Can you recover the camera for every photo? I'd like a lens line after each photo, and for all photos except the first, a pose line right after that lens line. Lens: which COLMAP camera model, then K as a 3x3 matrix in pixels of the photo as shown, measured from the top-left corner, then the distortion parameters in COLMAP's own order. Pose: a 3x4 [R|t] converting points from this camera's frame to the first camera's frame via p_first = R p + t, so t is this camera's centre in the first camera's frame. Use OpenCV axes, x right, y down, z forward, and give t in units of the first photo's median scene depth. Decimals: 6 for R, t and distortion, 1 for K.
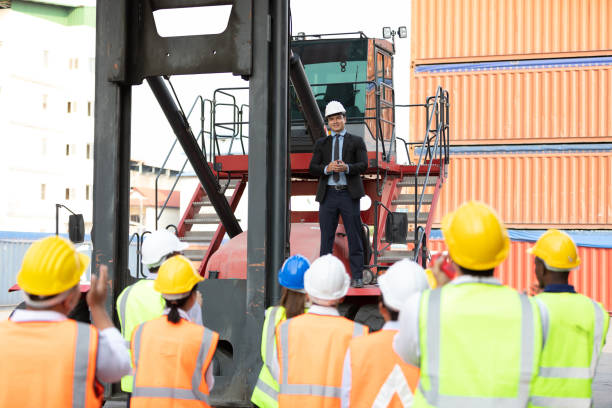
lens RADIAL K [[1295.6, 0, 307.2], [0, 1295.6, 203.9], [0, 0, 1]] dist [0.079872, 0.002924]
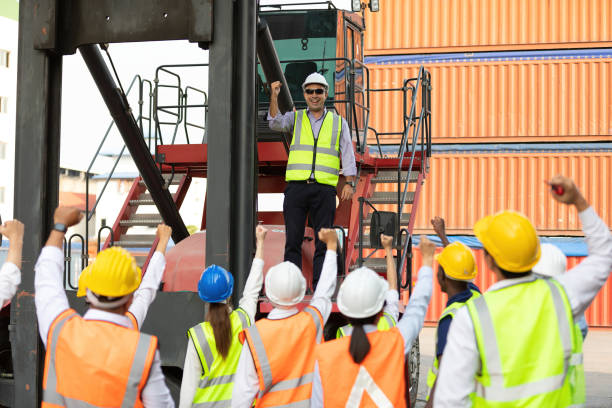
lens RADIAL K [[1330.9, 0, 305.6], [0, 1330.9, 203.4], [0, 0, 1]] dist [-0.007542, -0.504978]
pose [[0.997980, 0.005512, 0.063283, -0.028465], [-0.005158, 0.999970, -0.005760, 0.005187], [-0.063313, 0.005422, 0.997979, 0.126422]]
